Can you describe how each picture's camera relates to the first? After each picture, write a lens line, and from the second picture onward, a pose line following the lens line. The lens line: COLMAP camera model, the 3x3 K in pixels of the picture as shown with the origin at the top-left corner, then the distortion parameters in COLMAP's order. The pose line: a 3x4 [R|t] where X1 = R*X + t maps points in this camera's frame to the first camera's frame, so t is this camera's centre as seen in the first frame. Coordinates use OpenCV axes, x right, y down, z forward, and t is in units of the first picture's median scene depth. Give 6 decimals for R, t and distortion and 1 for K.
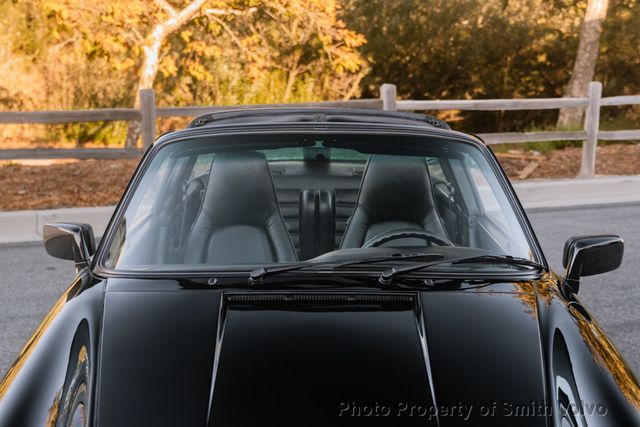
lens RADIAL K [[1051.0, 0, 308.4], [0, 1051.0, 214.3], [0, 0, 1]] dist [-0.012687, 0.115263]
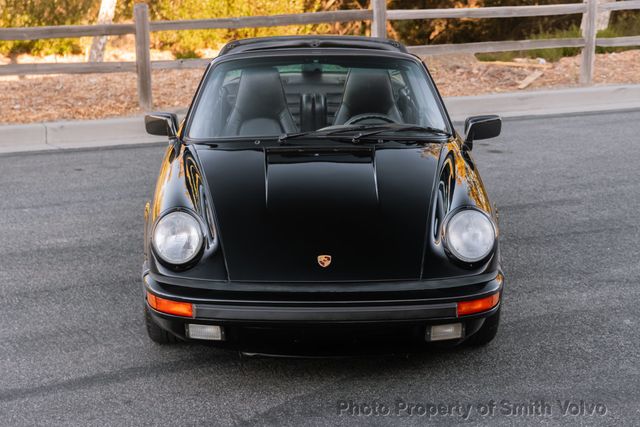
lens RADIAL K [[1511.3, 0, 320.0], [0, 1511.3, 213.5], [0, 0, 1]] dist [0.026061, -0.256194]
pose [[0.999670, -0.014457, 0.021244, -0.026640], [0.013541, 0.998997, 0.042672, 0.048152], [-0.021840, -0.042370, 0.998863, -0.963486]]
